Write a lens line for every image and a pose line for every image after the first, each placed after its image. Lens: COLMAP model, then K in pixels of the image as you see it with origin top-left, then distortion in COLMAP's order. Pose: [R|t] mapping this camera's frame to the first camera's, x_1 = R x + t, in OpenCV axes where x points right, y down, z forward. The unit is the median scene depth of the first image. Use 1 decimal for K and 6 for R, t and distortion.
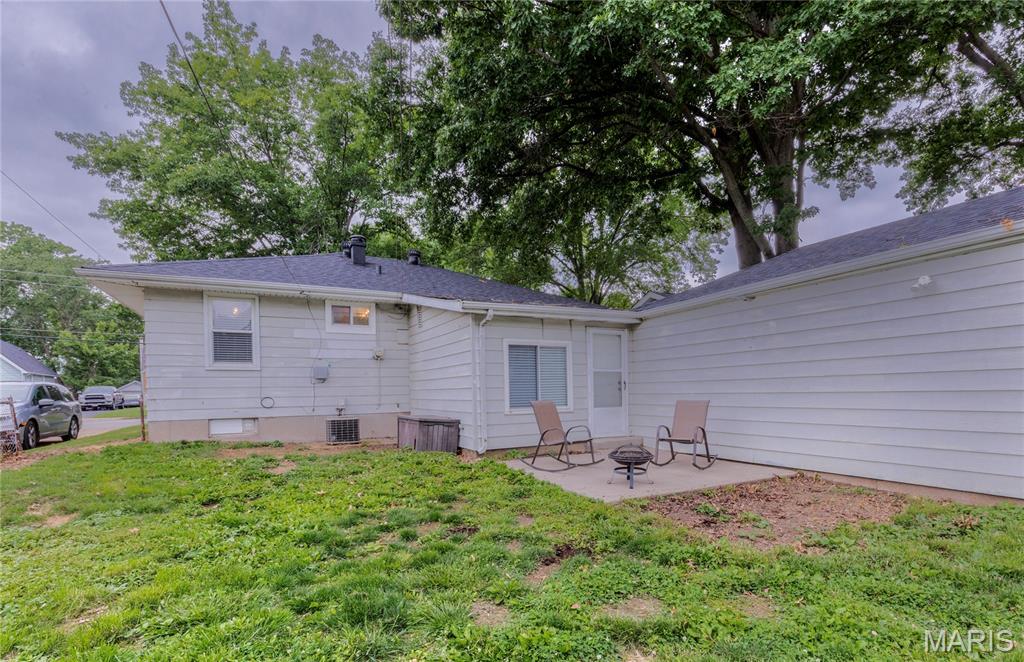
lens RADIAL K [[509.8, 0, 571.4], [0, 509.8, 391.6], [0, 0, 1]] dist [-0.001891, -0.000631]
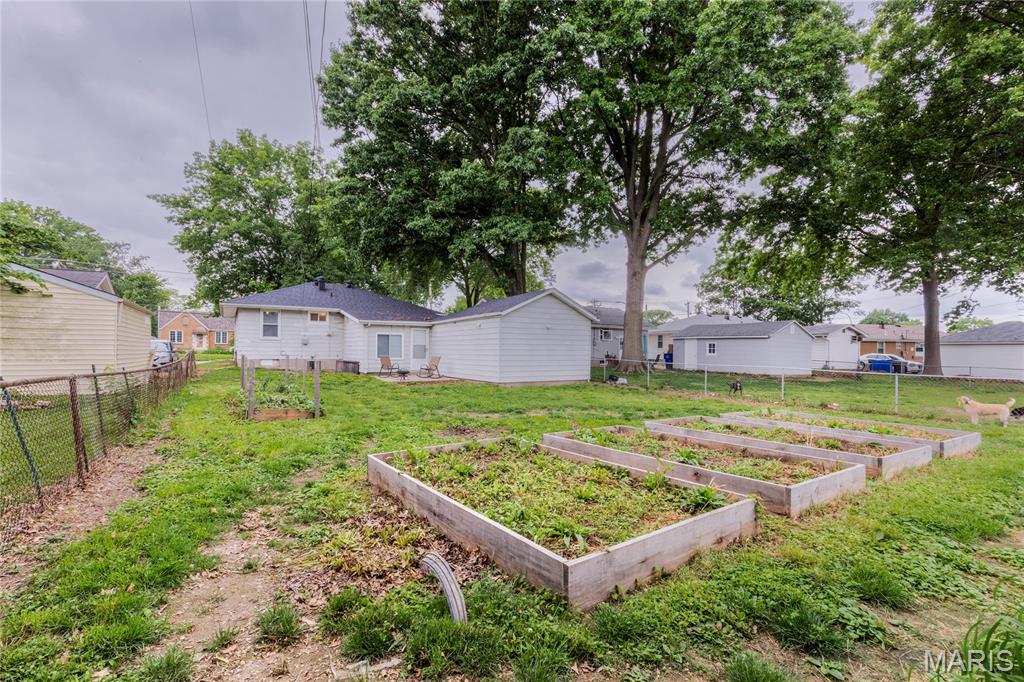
lens RADIAL K [[460.2, 0, 514.9], [0, 460.2, 353.6], [0, 0, 1]] dist [0.000212, -0.000029]
pose [[0.999509, 0.026974, 0.015931, 0.484078], [-0.027080, 0.999612, 0.006459, -0.021315], [-0.015751, -0.006887, 0.999852, -1.239151]]
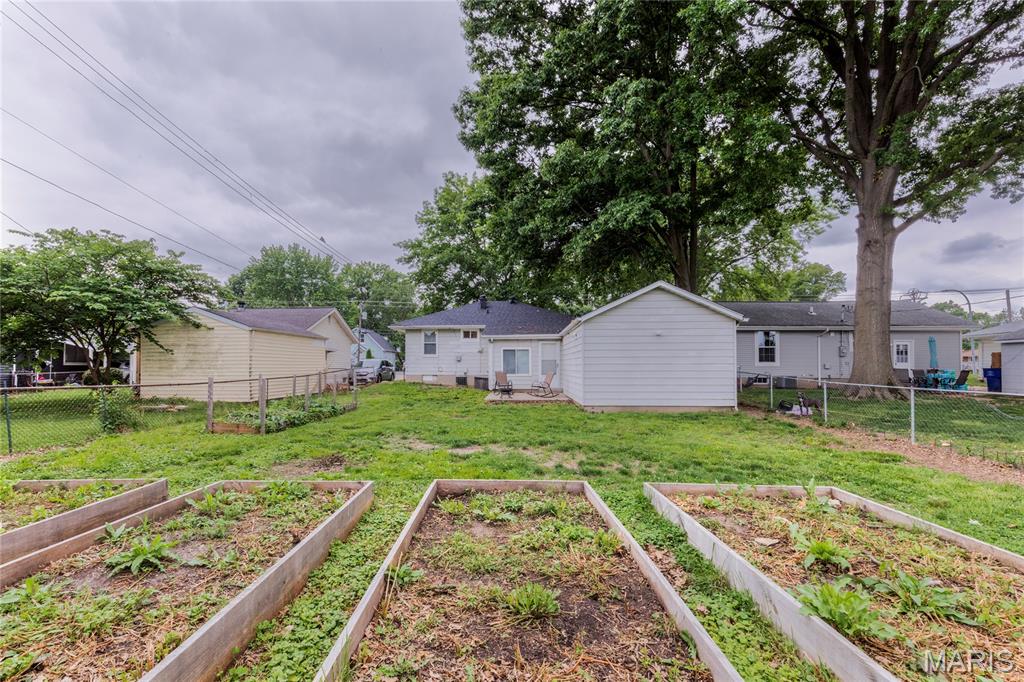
lens RADIAL K [[469.9, 0, 486.1], [0, 469.9, 361.5], [0, 0, 1]] dist [-0.000919, 0.000393]
pose [[0.815091, 0.014854, -0.579142, 1.015023], [-0.015102, 0.999876, 0.004390, -0.034120], [0.579136, 0.005168, 0.815215, -0.858886]]
